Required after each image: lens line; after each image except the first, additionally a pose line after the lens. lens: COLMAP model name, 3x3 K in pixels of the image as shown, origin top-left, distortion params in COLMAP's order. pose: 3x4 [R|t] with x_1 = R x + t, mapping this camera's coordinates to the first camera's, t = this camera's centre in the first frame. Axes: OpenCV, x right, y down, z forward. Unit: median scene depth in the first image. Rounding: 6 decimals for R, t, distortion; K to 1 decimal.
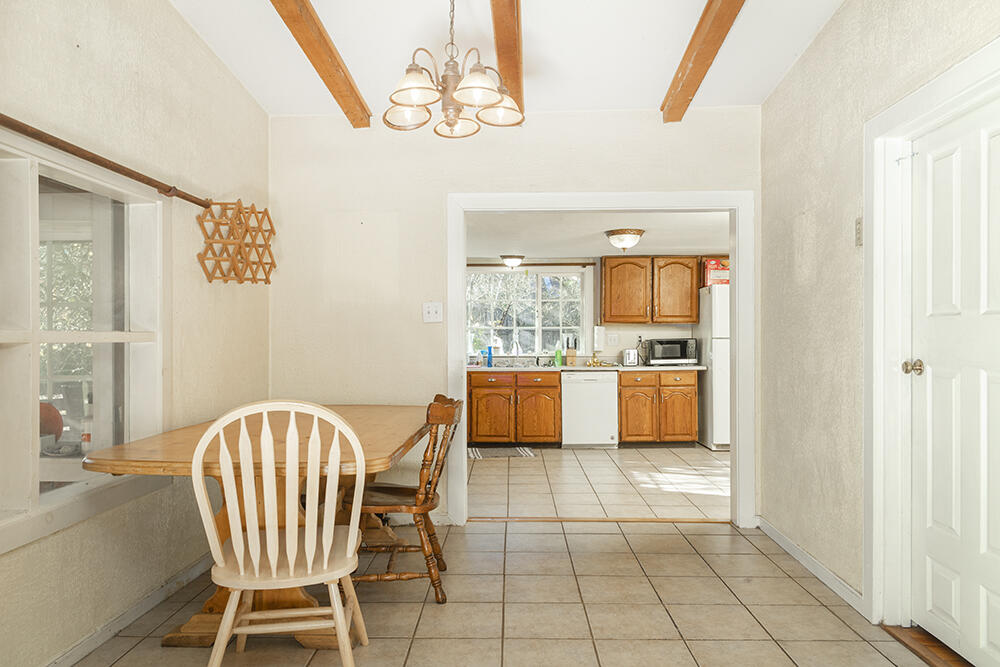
lens RADIAL K [[674.7, 0, 494.3], [0, 674.7, 335.5], [0, 0, 1]] dist [0.003565, 0.000255]
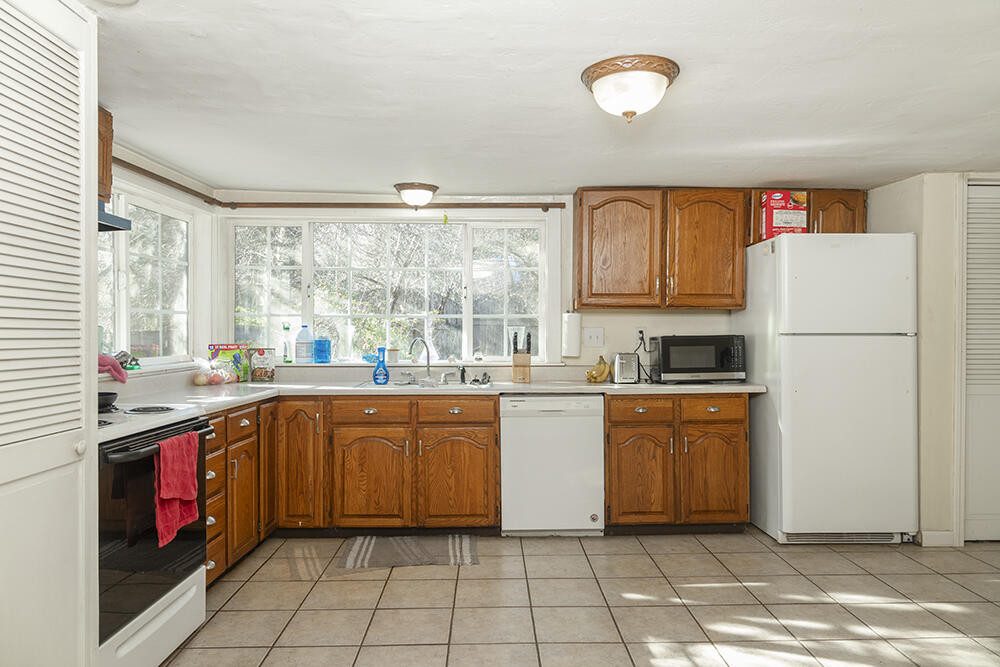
lens RADIAL K [[674.7, 0, 504.0], [0, 674.7, 335.2], [0, 0, 1]] dist [0.003565, 0.000255]
pose [[0.998750, 0.003658, 0.049853, 0.073455], [-0.003725, 0.999992, 0.001243, 0.004477], [-0.049848, -0.001428, 0.998756, 0.449317]]
